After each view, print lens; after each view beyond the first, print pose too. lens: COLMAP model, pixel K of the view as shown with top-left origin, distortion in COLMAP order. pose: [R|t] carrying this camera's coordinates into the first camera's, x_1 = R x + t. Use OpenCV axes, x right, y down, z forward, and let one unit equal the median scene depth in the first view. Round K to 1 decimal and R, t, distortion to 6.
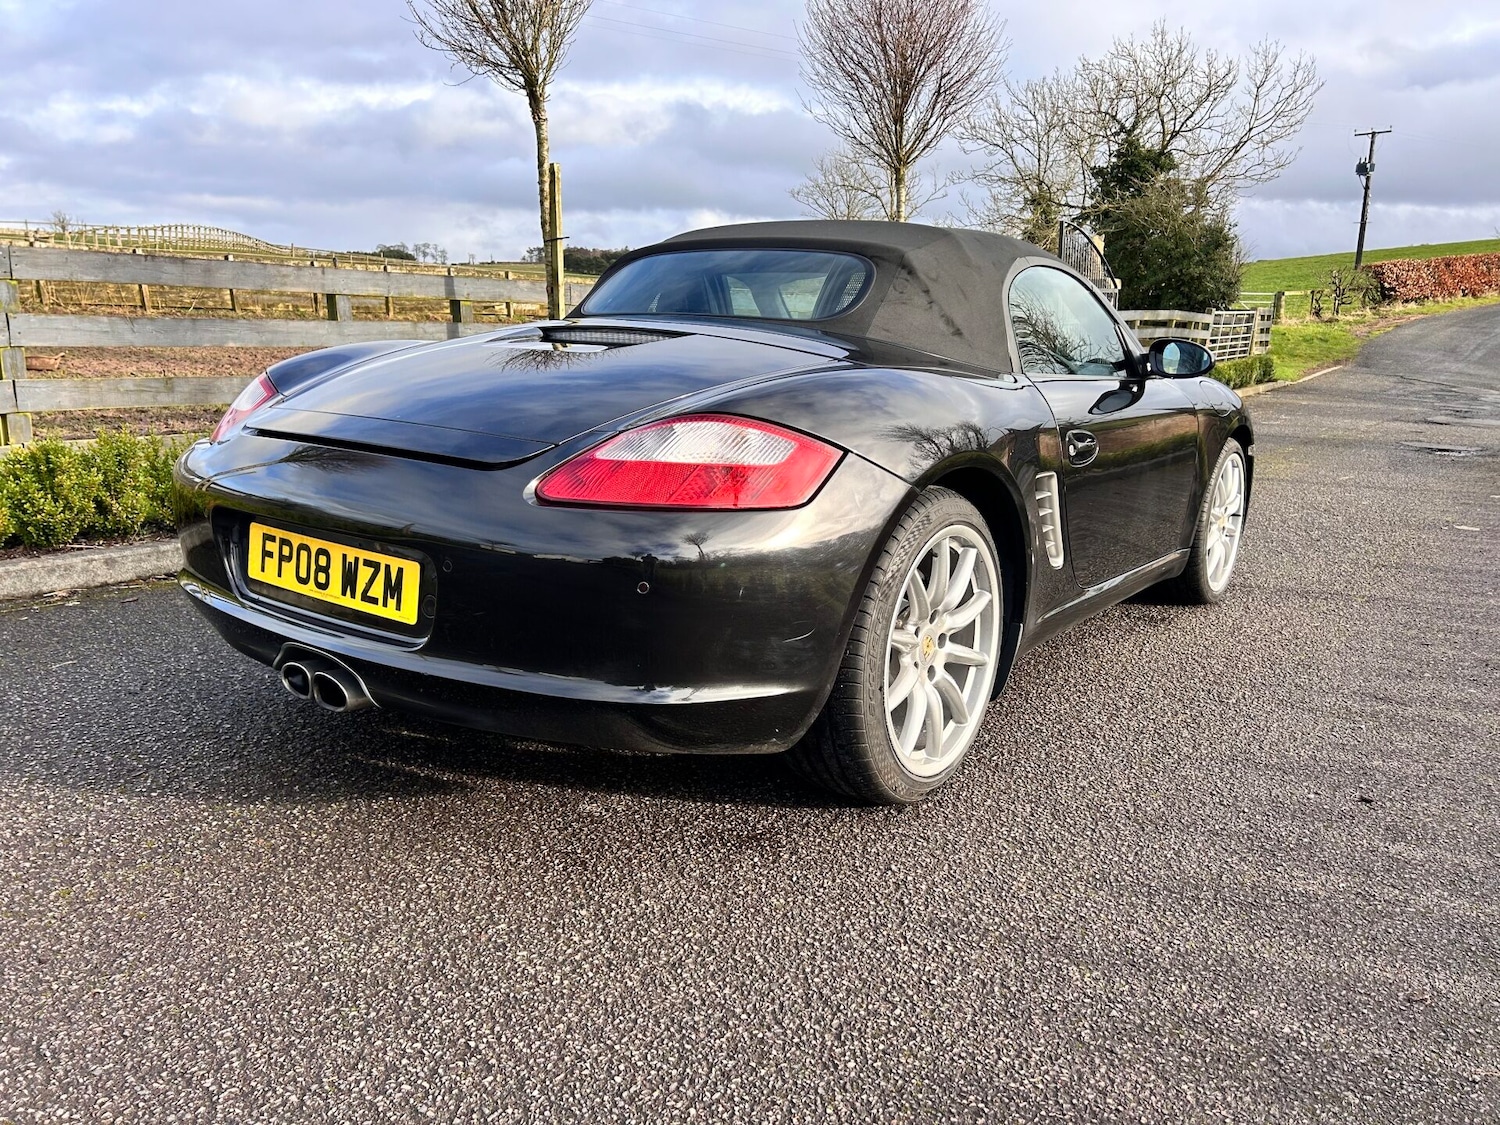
lens RADIAL K [[1098.9, 0, 747.0], [0, 1098.9, 558.0], [0, 0, 1]] dist [0.047505, -0.048872]
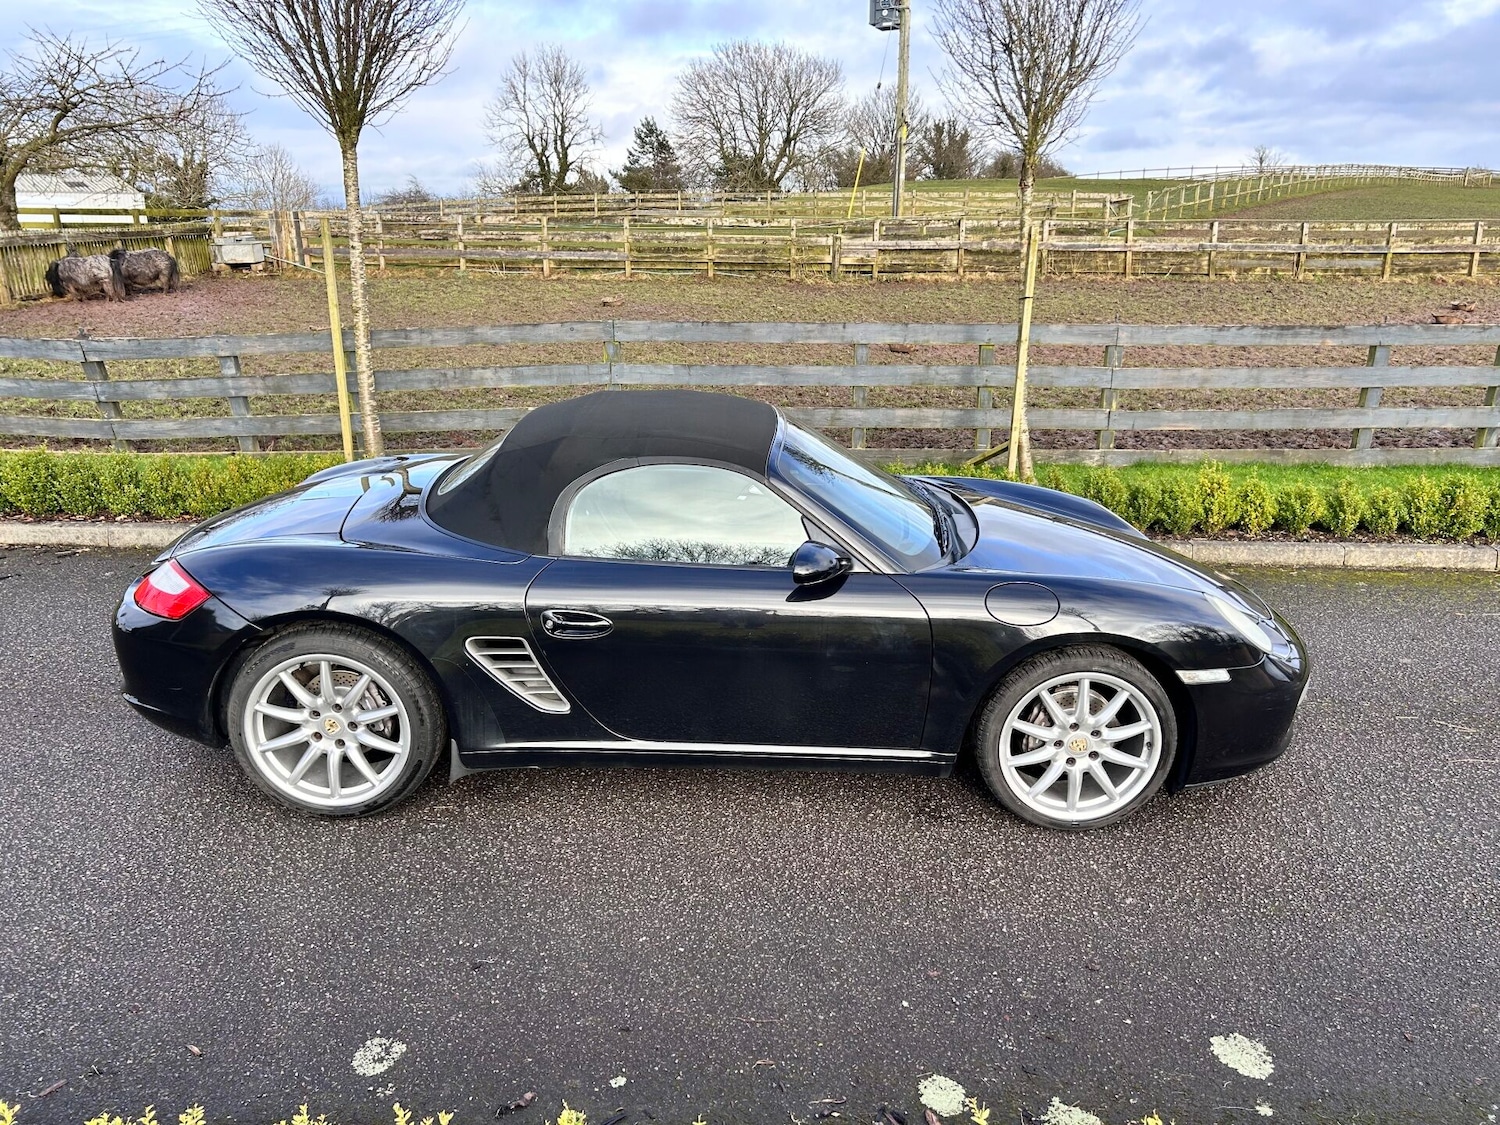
lens RADIAL K [[1106.4, 0, 753.7], [0, 1106.4, 555.7], [0, 0, 1]] dist [0.060591, -0.067825]
pose [[0.599929, 0.205479, -0.773216, 1.409639], [-0.163793, 0.977530, 0.132690, -0.374865], [0.783107, 0.047042, 0.620105, 0.371056]]
